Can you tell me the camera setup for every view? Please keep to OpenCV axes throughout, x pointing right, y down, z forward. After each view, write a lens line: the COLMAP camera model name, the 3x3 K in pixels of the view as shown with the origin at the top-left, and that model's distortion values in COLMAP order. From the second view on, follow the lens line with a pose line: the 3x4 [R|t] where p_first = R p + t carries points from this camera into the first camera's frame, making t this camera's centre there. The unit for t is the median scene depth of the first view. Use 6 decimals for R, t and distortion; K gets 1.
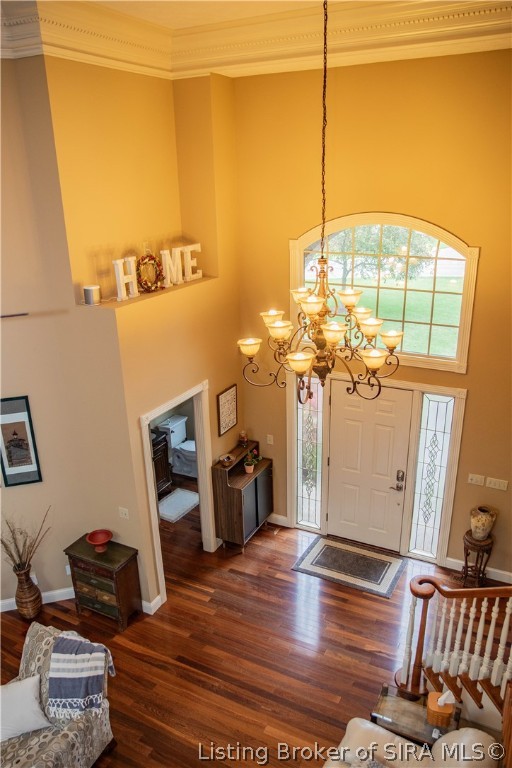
lens RADIAL K [[587.3, 0, 258.8], [0, 587.3, 386.2], [0, 0, 1]] dist [-0.100579, -0.007740]
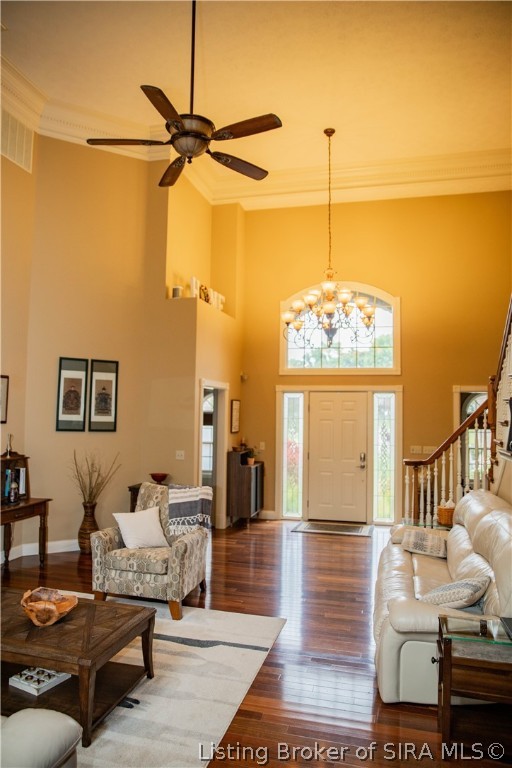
lens RADIAL K [[528.8, 0, 255.8], [0, 528.8, 371.8], [0, 0, 1]] dist [-0.100391, 0.069197]
pose [[0.974021, 0.055971, 0.219432, -0.337124], [0.042023, 0.907473, -0.418003, 0.550958], [-0.222525, 0.416365, 0.881546, -0.163233]]
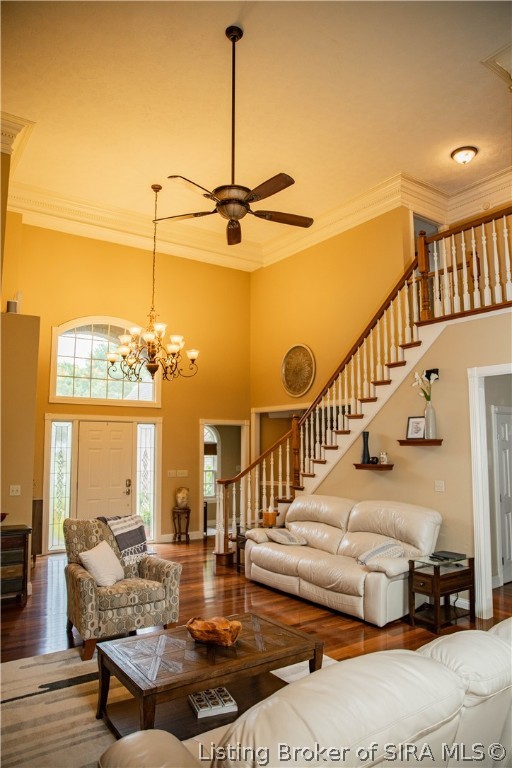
lens RADIAL K [[528.8, 0, 255.5], [0, 528.8, 387.5], [0, 0, 1]] dist [-0.100391, 0.069197]
pose [[0.458298, 0.119839, 0.880682, -0.953136], [0.299702, 0.912000, -0.280062, 0.465133], [-0.836745, 0.392294, 0.382052, 0.116554]]
